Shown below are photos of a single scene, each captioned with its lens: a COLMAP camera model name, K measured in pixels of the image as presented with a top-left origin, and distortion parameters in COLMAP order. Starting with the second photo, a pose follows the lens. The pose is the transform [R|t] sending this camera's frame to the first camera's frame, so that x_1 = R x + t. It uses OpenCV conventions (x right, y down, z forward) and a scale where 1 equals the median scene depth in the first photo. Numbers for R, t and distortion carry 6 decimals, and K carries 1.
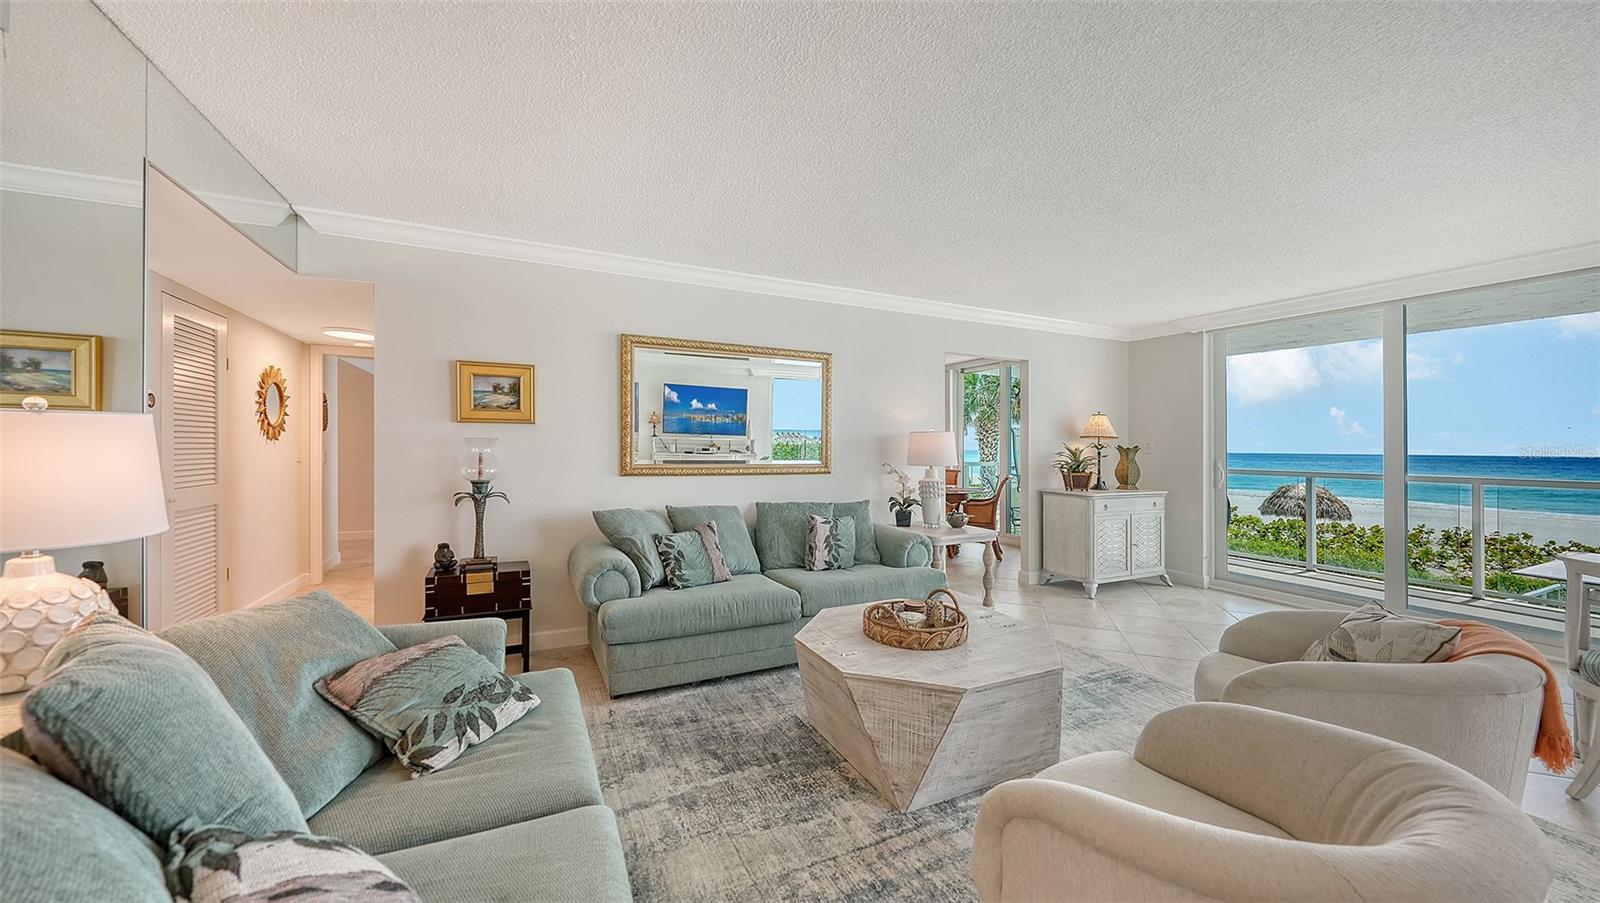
lens RADIAL K [[560.8, 0, 800.0], [0, 560.8, 451.5], [0, 0, 1]] dist [0.000276, -0.000111]
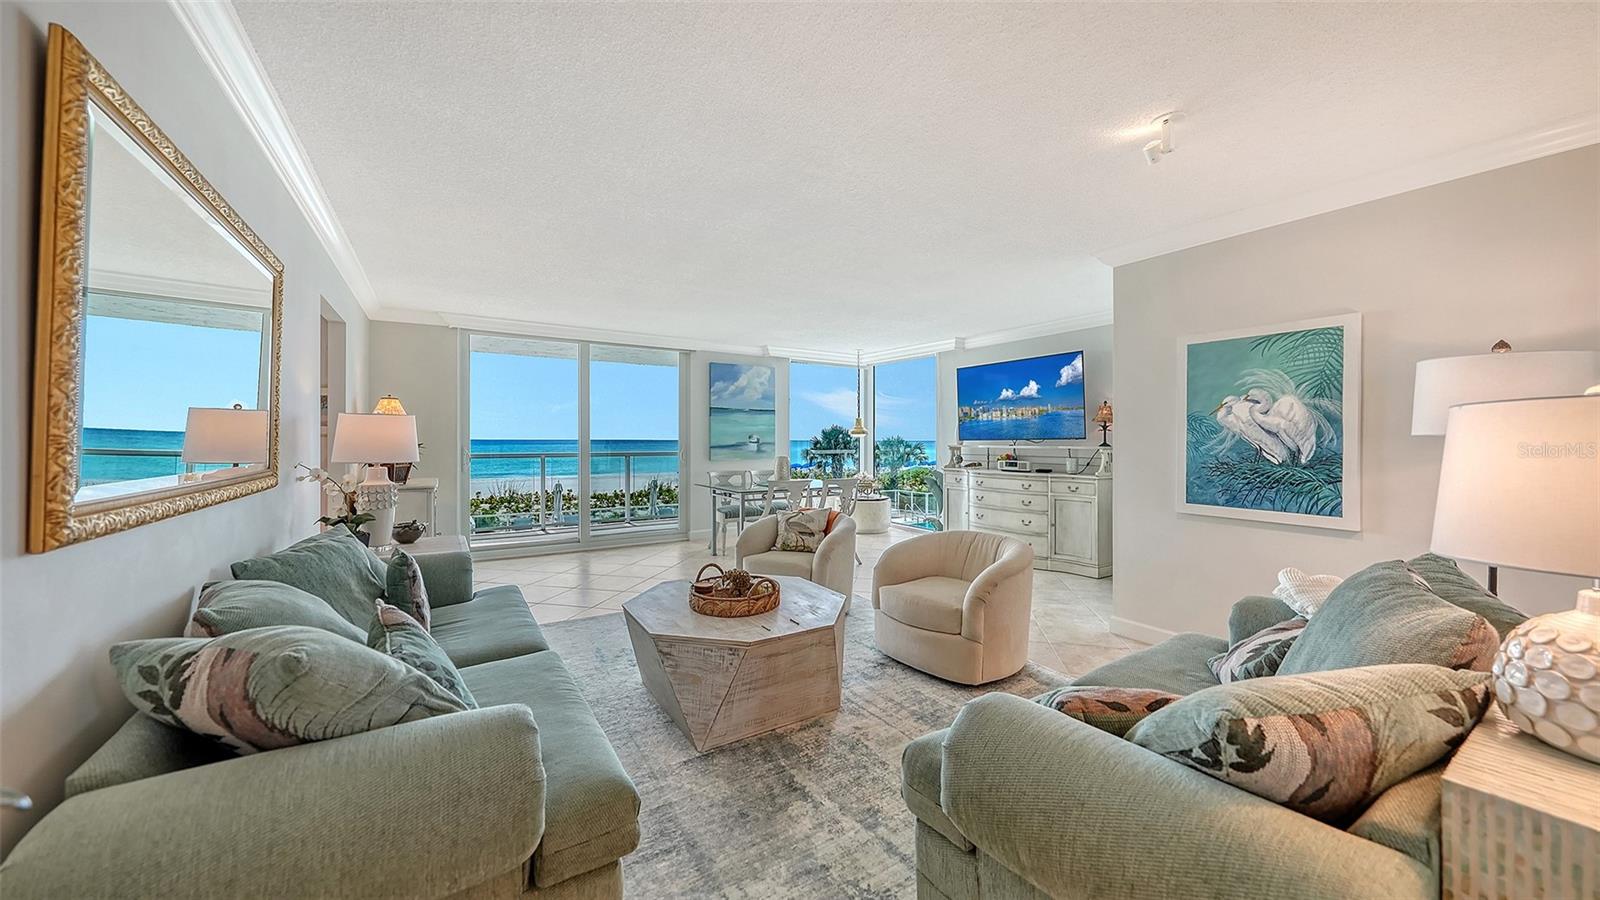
lens RADIAL K [[560.8, 0, 800.0], [0, 560.8, 450.0], [0, 0, 1]] dist [0.000276, -0.000111]
pose [[-0.113850, -0.027831, 0.993108, -0.935723], [0.005584, 0.999574, 0.028653, -0.010234], [-0.993482, 0.008807, -0.113647, 1.033857]]
